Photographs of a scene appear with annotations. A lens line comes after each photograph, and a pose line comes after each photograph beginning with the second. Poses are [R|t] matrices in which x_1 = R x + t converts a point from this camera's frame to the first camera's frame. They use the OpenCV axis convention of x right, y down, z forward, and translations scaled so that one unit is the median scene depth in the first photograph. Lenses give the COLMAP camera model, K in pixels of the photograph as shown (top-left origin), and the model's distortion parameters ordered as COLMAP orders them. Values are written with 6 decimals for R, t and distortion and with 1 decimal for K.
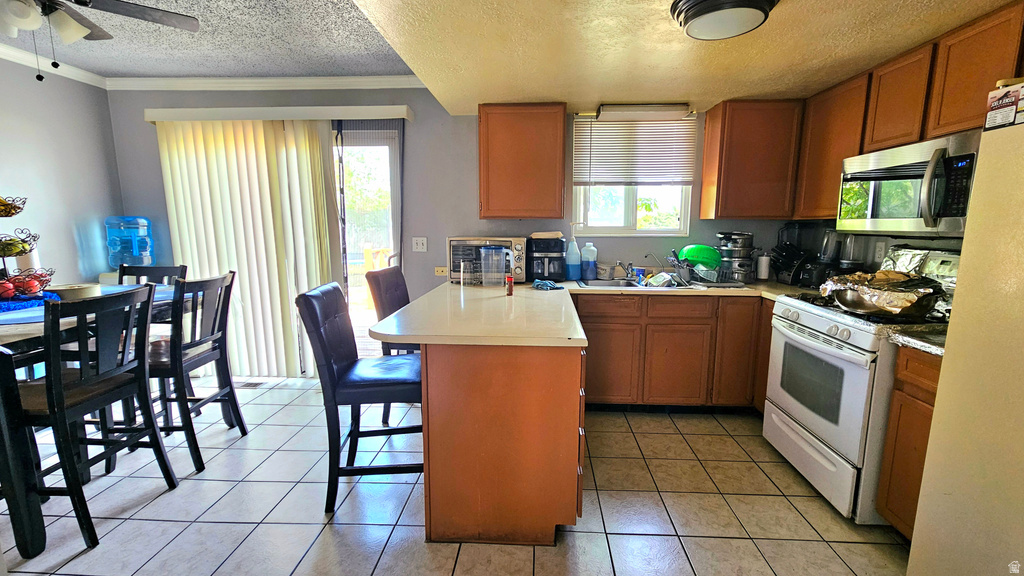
lens RADIAL K [[416.3, 0, 514.9], [0, 416.3, 286.3], [0, 0, 1]] dist [-0.001264, -0.001133]
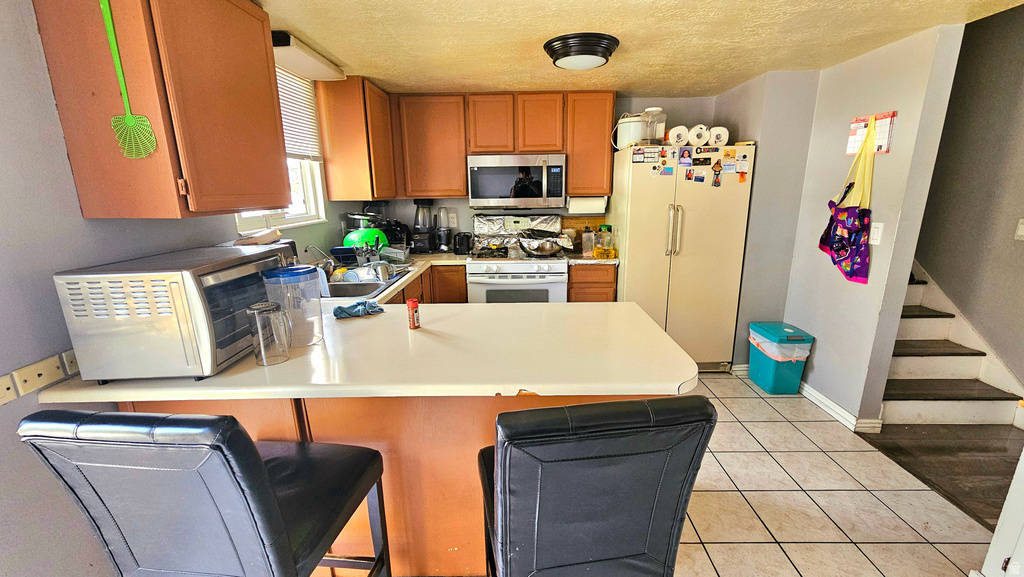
lens RADIAL K [[415.4, 0, 513.3], [0, 415.4, 291.7], [0, 0, 1]] dist [-0.001034, 0.000069]
pose [[-0.022071, -0.243149, 0.969738, -0.442784], [0.160985, 0.956452, 0.243481, -0.116681], [-0.986710, 0.161487, 0.018034, 0.574532]]
